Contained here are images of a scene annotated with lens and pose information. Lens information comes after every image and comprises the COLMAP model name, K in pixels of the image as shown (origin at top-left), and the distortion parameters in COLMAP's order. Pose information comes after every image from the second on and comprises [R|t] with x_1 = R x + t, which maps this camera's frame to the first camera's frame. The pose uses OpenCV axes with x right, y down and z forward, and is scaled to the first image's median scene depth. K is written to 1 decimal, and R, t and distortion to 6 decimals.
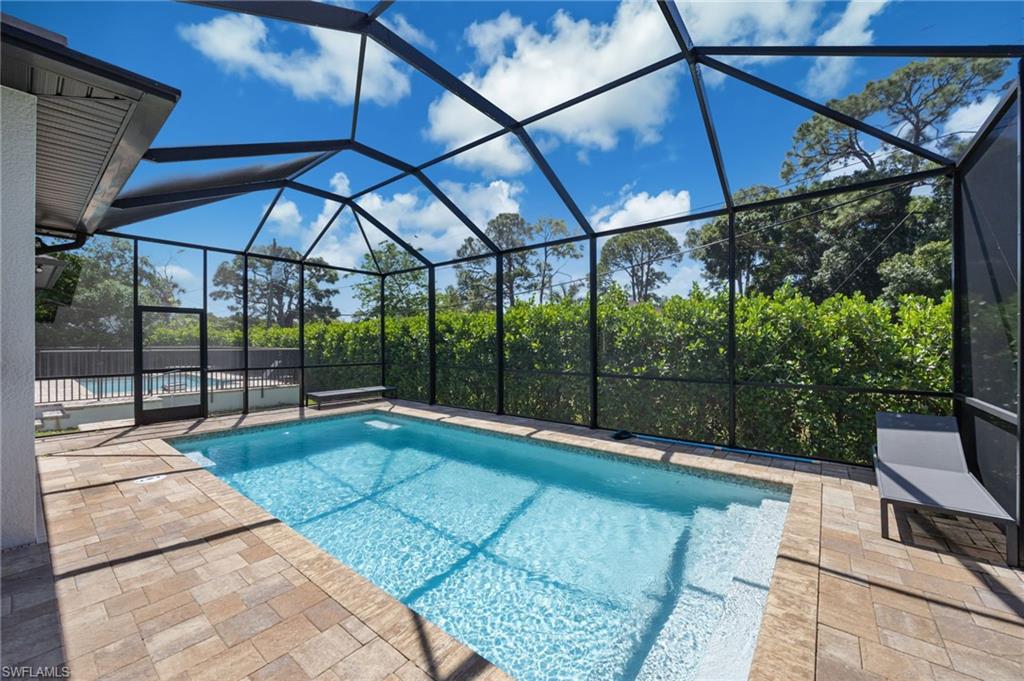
lens RADIAL K [[394.3, 0, 512.4], [0, 394.3, 356.4], [0, 0, 1]] dist [-0.007798, -0.000093]
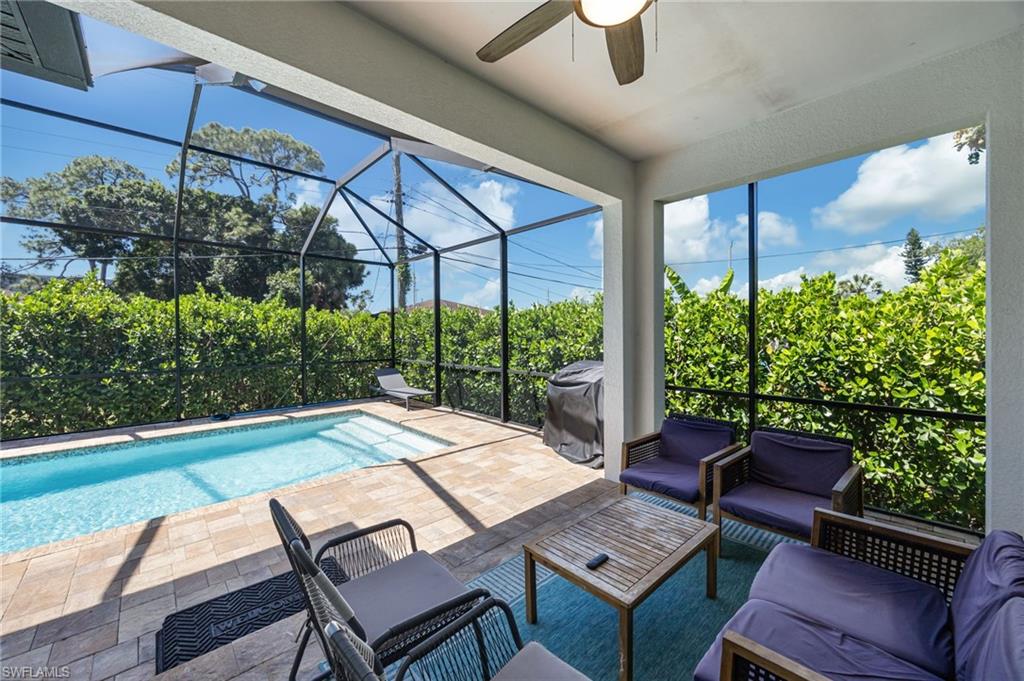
lens RADIAL K [[390.5, 0, 510.8], [0, 390.5, 341.3], [0, 0, 1]] dist [-0.001250, -0.000031]
pose [[0.151198, -0.023771, 0.988218, -0.618130], [0.038038, 0.999110, 0.018213, -0.016060], [-0.987771, 0.034836, 0.151968, -0.048011]]
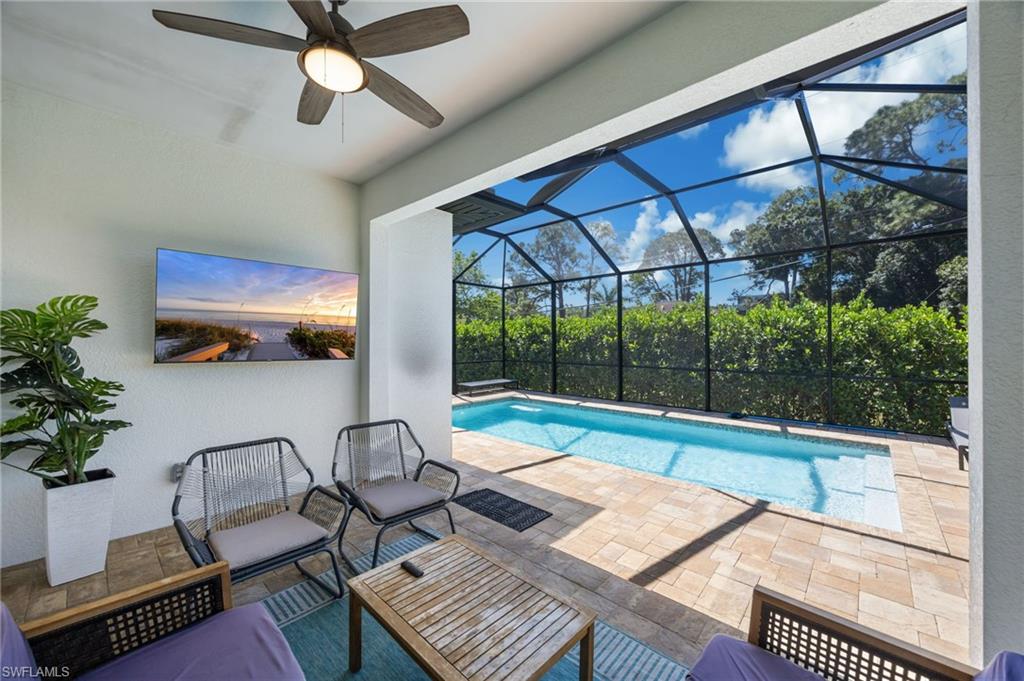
lens RADIAL K [[389.1, 0, 508.3], [0, 389.1, 348.3], [0, 0, 1]] dist [-0.007458, 0.000146]
pose [[0.996799, 0.000164, -0.079947, -0.305416], [-0.001140, 0.999925, -0.012155, -0.007388], [0.079939, 0.012207, 0.996725, -0.288327]]
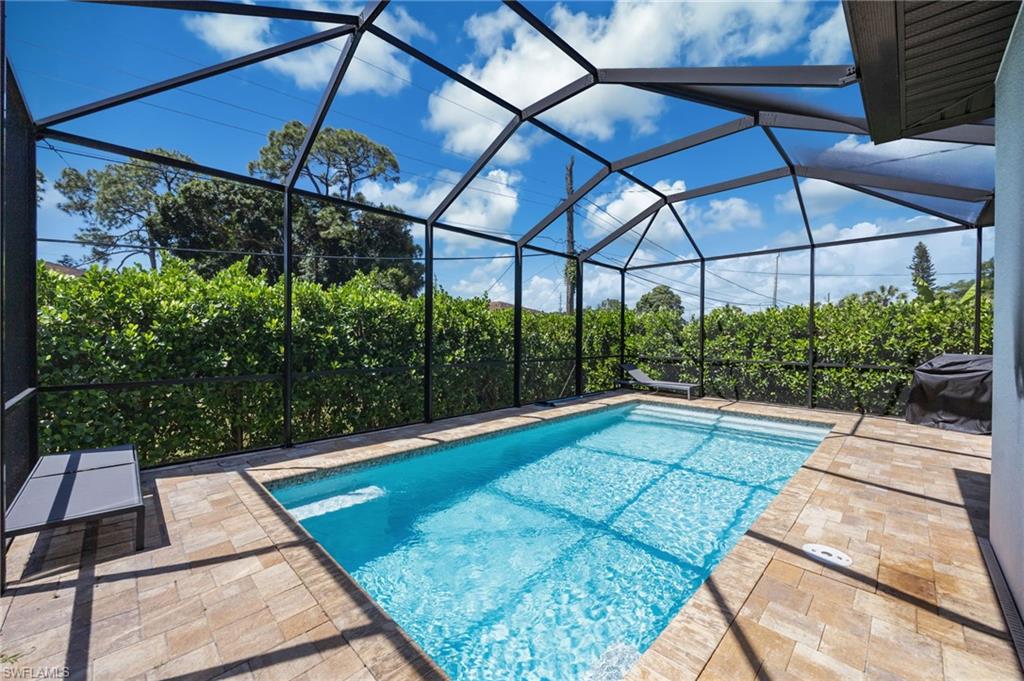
lens RADIAL K [[395.8, 0, 518.7], [0, 395.8, 344.5], [0, 0, 1]] dist [-0.002233, -0.000123]
pose [[0.106405, -0.018111, 0.994158, -0.859463], [0.024736, 0.999573, 0.015563, -0.021008], [-0.994015, 0.022936, 0.106808, 0.761121]]
